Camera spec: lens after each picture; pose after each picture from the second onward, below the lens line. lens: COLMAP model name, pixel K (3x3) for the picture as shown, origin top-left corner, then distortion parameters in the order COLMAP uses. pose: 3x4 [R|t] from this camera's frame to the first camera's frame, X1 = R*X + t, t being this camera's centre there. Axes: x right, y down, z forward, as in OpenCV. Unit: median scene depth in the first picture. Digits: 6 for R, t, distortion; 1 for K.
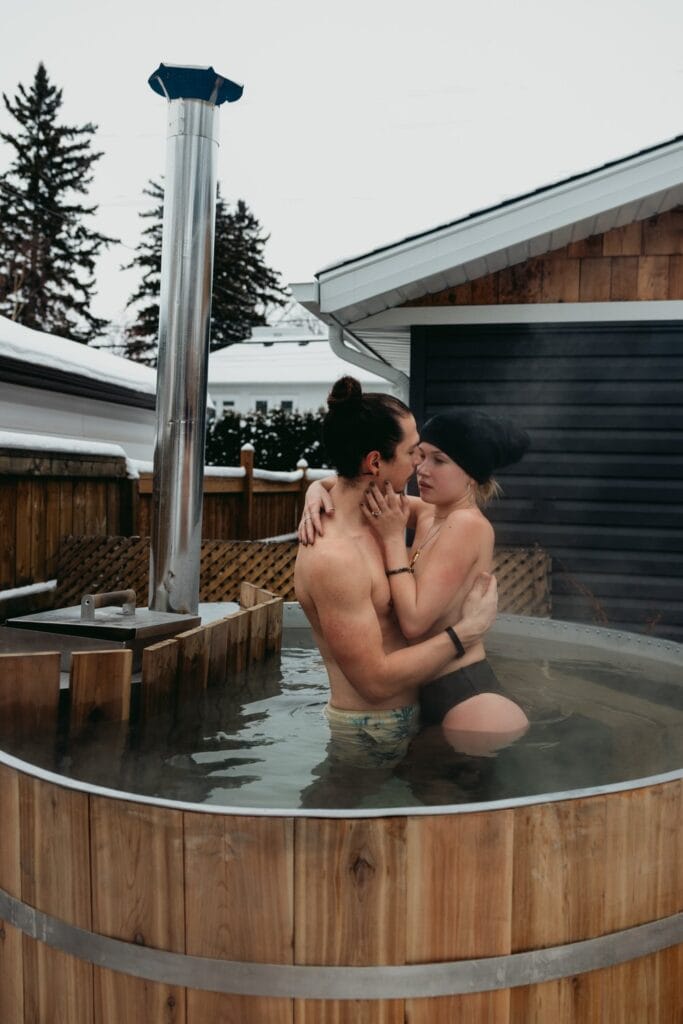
lens RADIAL K [[889.3, 0, 341.5], [0, 889.3, 510.4], [0, 0, 1]] dist [-0.018031, 0.031105]
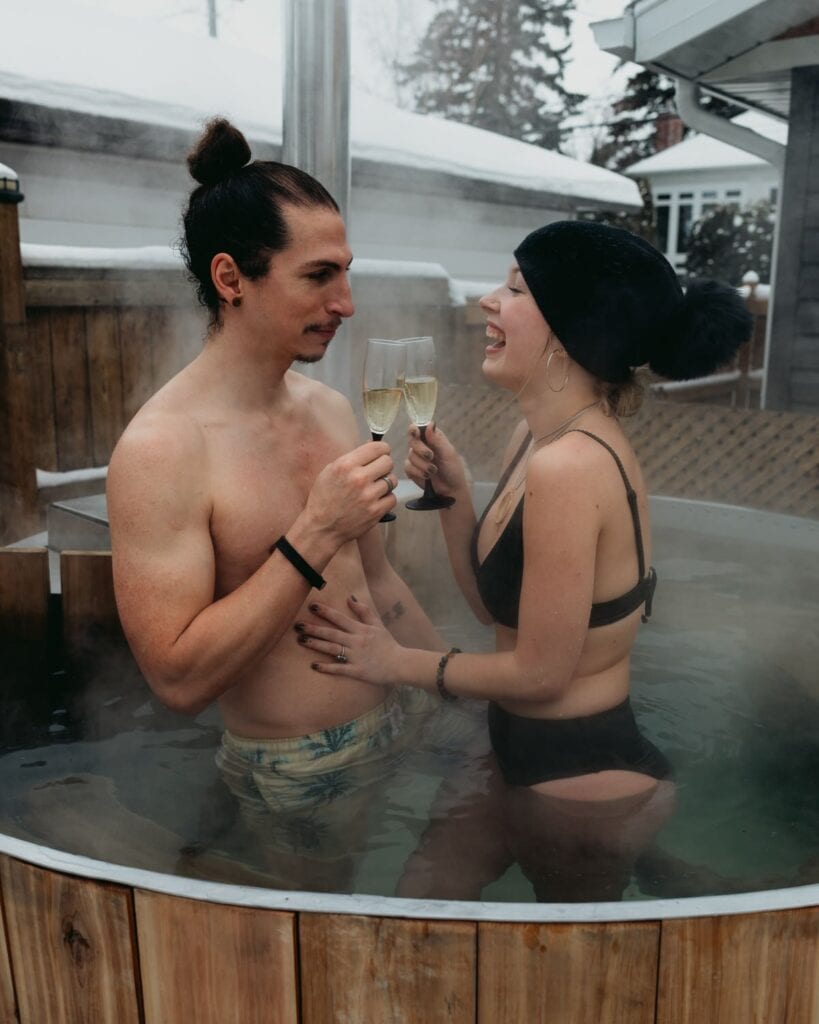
lens RADIAL K [[1049.1, 0, 386.5], [0, 1049.1, 512.9], [0, 0, 1]] dist [0.004639, 0.000000]
pose [[0.895131, 0.081333, -0.438321, 0.162155], [-0.005231, 0.985065, 0.172103, -0.017077], [0.445772, -0.151763, 0.882188, 0.130513]]
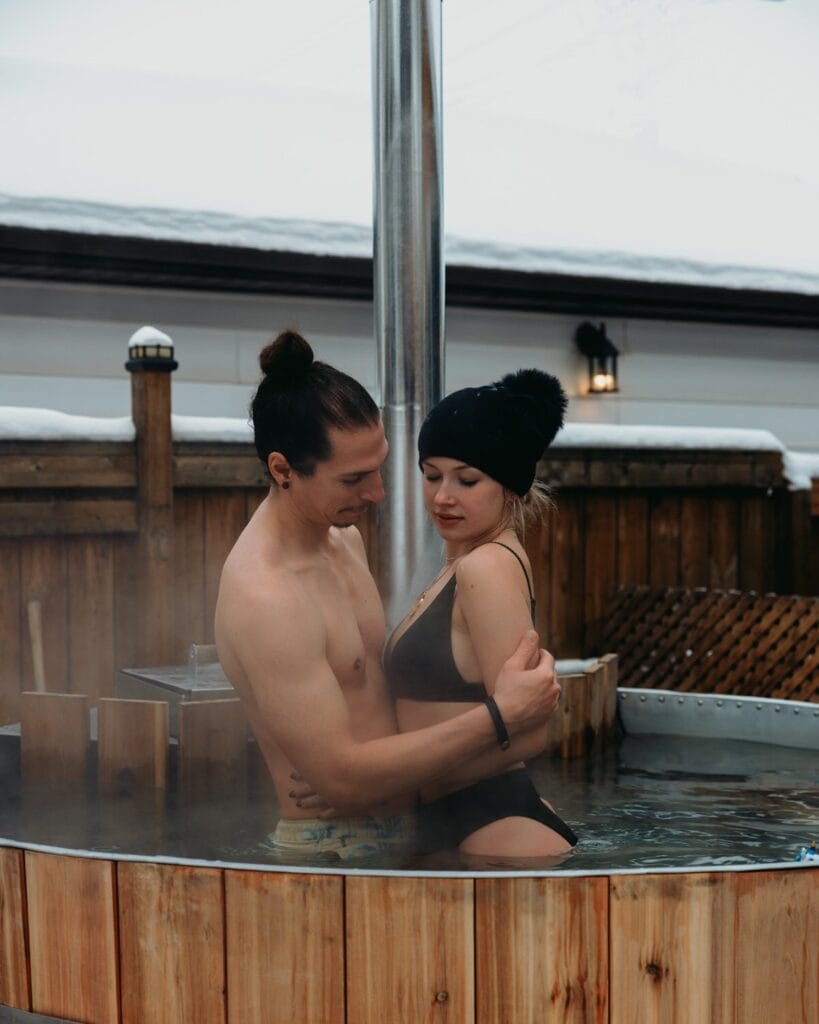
lens RADIAL K [[1904.7, 0, 340.3], [0, 1904.7, 611.8], [0, 0, 1]] dist [0.036315, 0.000000]
pose [[0.692362, 0.027042, -0.721043, 0.509874], [-0.008390, 0.999532, 0.029430, 0.009520], [0.721501, -0.014326, 0.692265, -0.042485]]
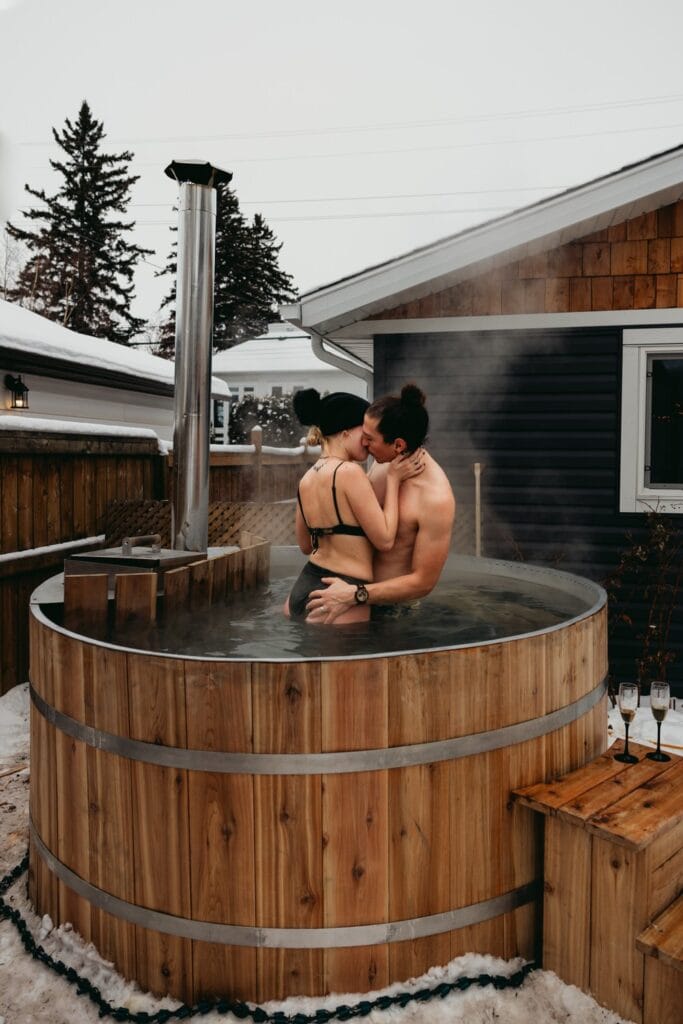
lens RADIAL K [[774.1, 0, 337.6], [0, 774.1, 483.3], [0, 0, 1]] dist [0.002977, -0.001591]
pose [[0.999740, -0.014322, -0.017745, 0.039446], [0.014404, 0.999886, 0.004464, 0.003342], [0.017679, -0.004718, 0.999833, -0.123037]]
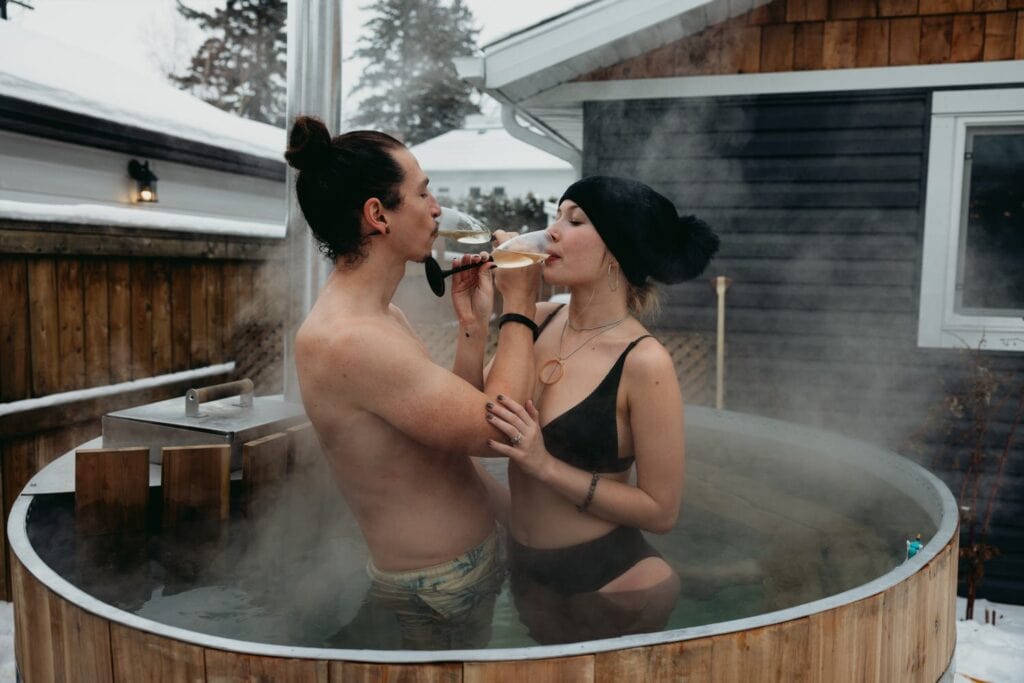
lens RADIAL K [[839.4, 0, 502.9], [0, 839.4, 339.6], [0, 0, 1]] dist [-0.006081, 0.004143]
pose [[0.997875, 0.003191, -0.065079, 0.047373], [0.000481, 0.998412, 0.056336, -0.001008], [0.065155, -0.056248, 0.996289, 0.067646]]
